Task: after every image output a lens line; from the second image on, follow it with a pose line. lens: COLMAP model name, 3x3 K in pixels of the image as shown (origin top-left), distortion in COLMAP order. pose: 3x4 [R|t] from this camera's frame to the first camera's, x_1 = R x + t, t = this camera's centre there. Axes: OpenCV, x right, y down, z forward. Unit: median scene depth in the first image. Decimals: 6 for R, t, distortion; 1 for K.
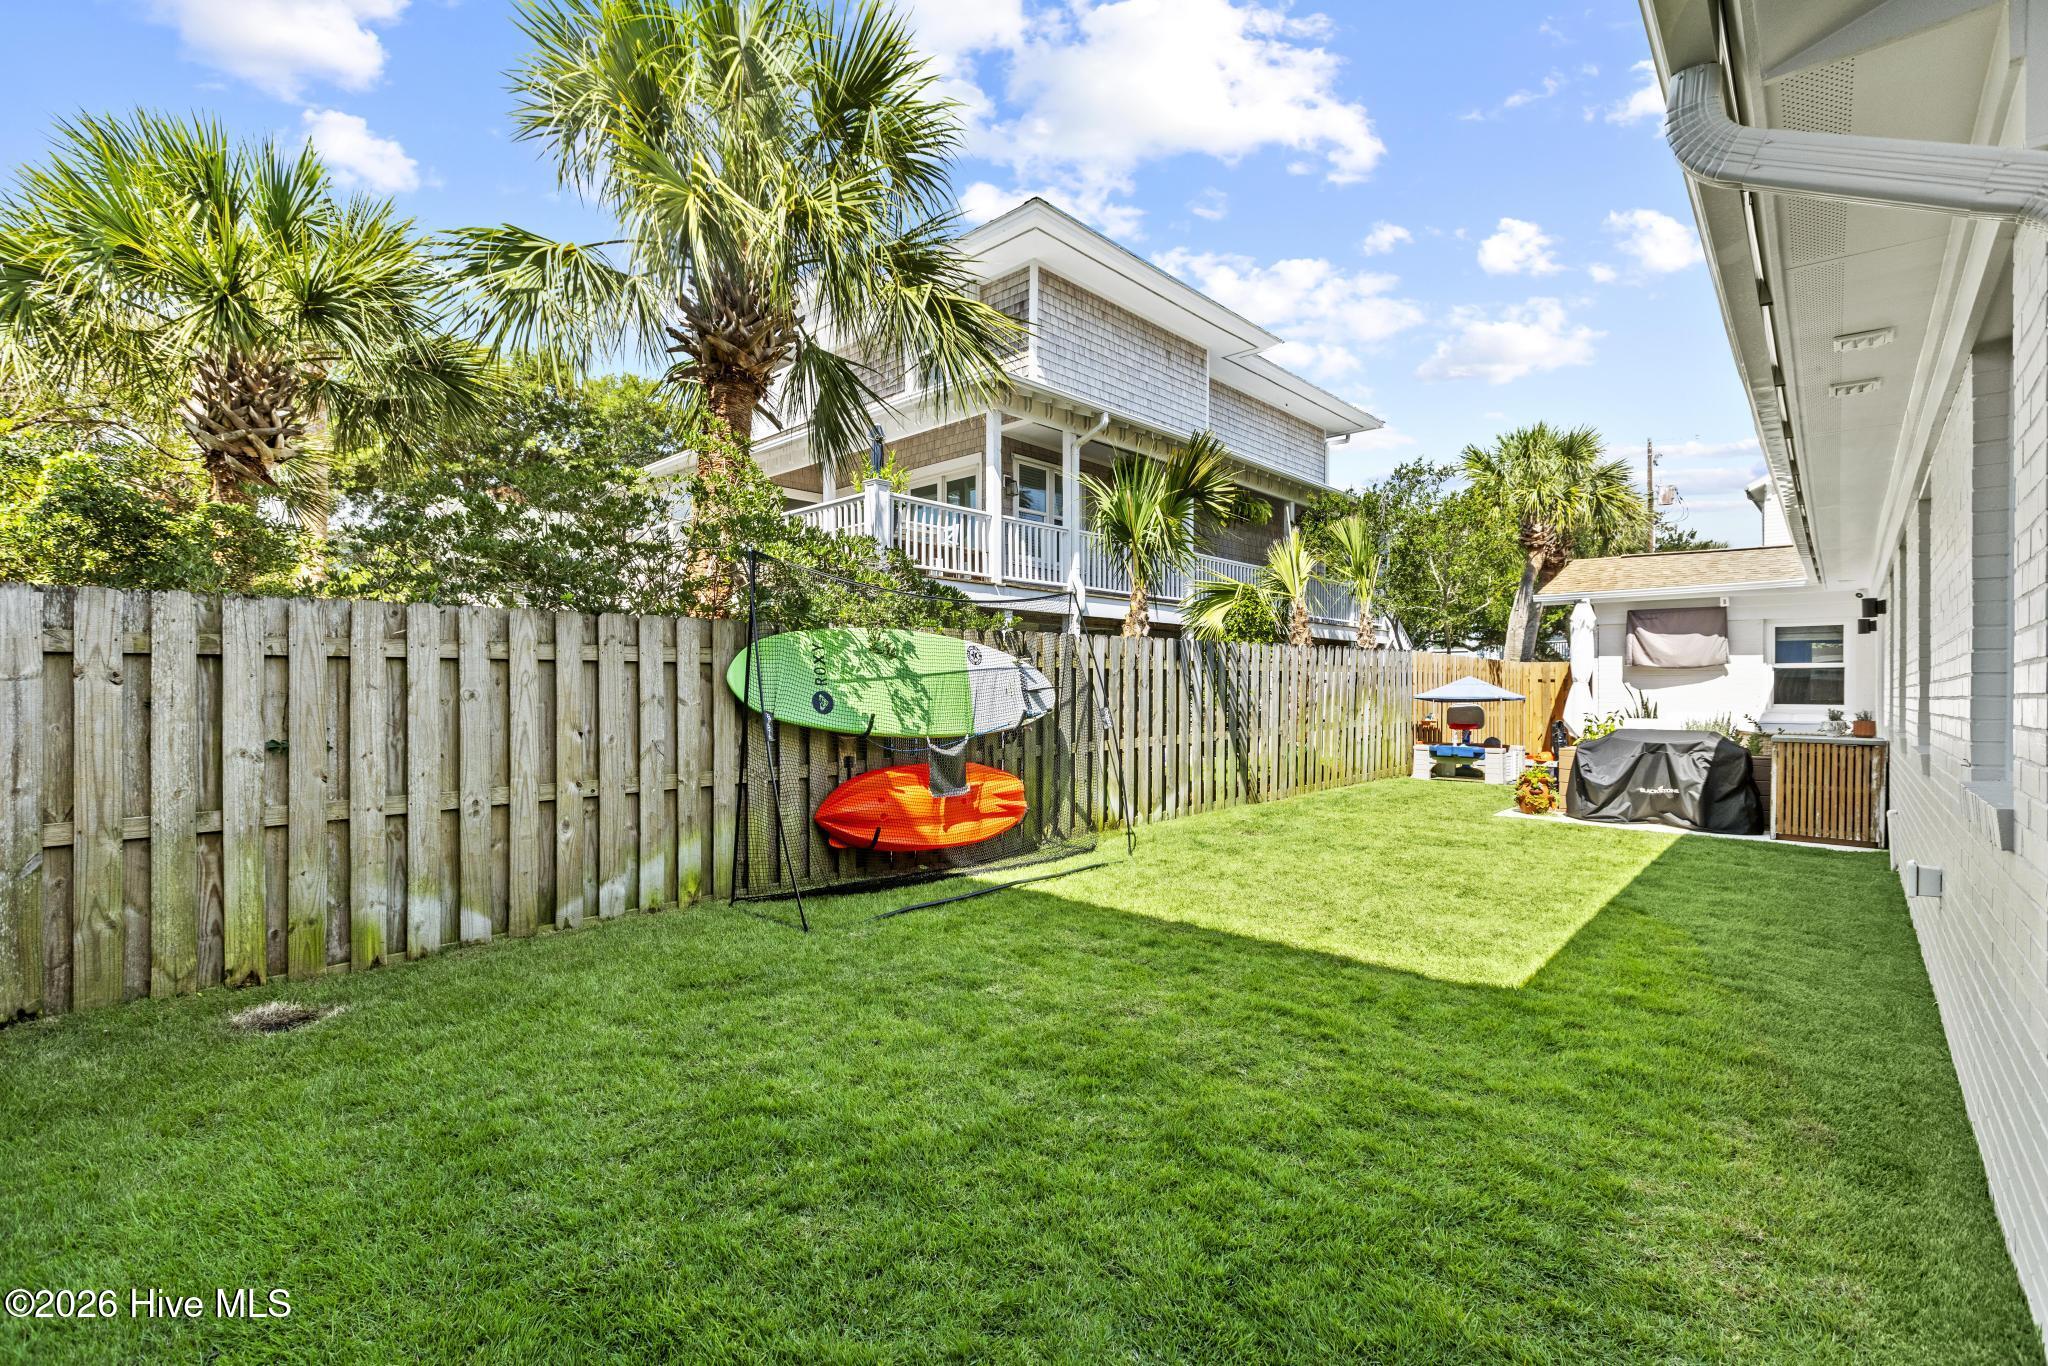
lens RADIAL K [[904.5, 0, 1023.8], [0, 904.5, 684.6], [0, 0, 1]] dist [0.005708, -0.000158]
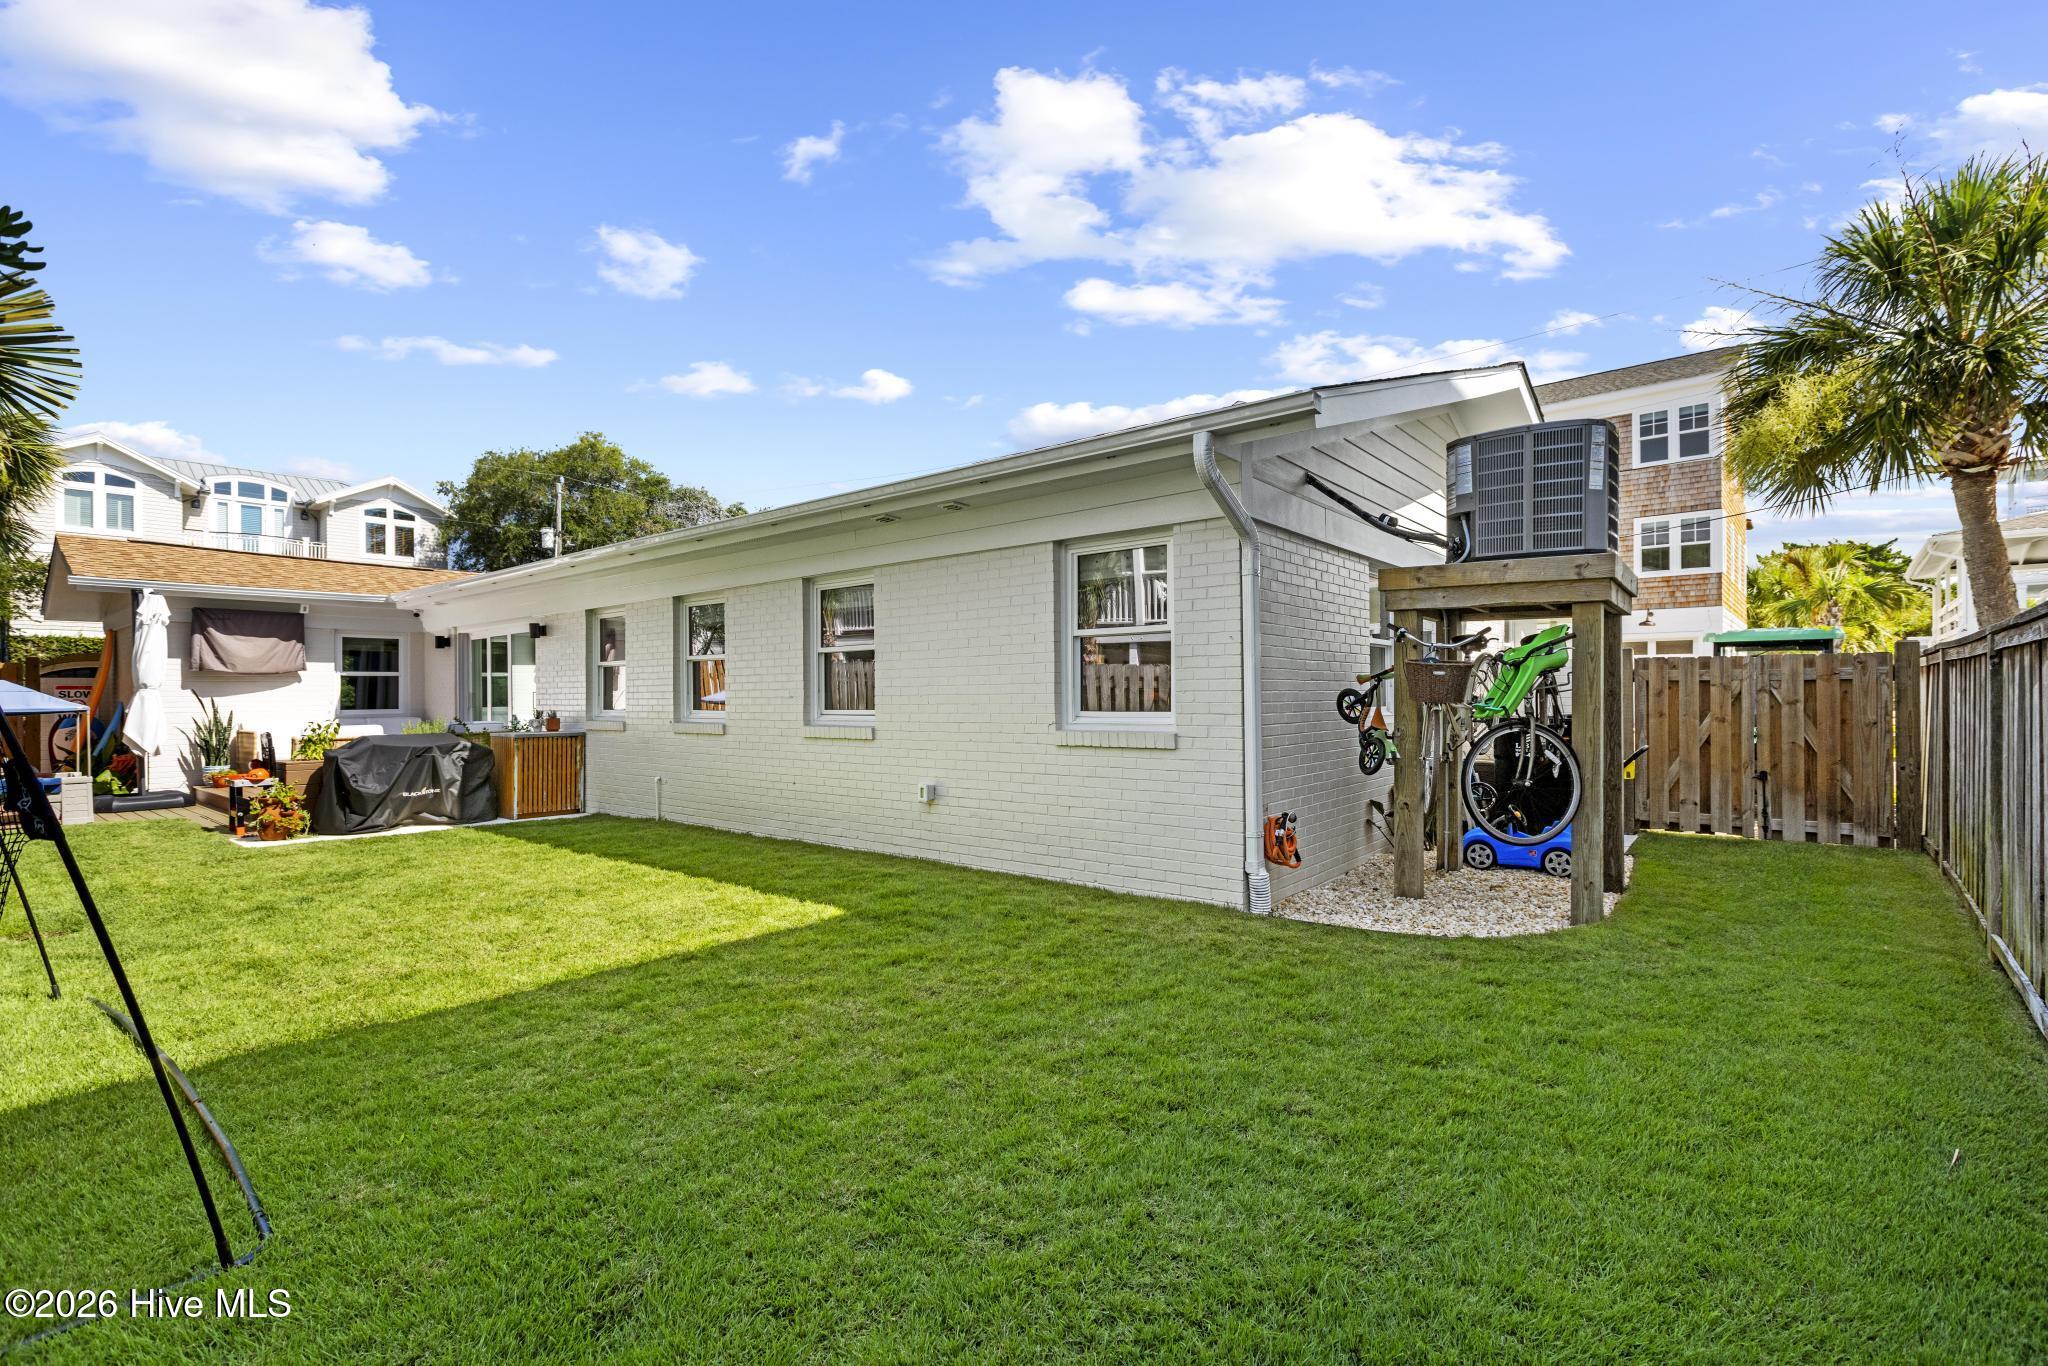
lens RADIAL K [[904.5, 0, 1023.5], [0, 904.5, 694.0], [0, 0, 1]] dist [0.005708, -0.000158]
pose [[-0.029906, -0.000097, 0.999553, -0.355844], [0.003204, 0.999995, 0.000193, 0.007134], [-0.999548, 0.003209, -0.029906, 0.349197]]
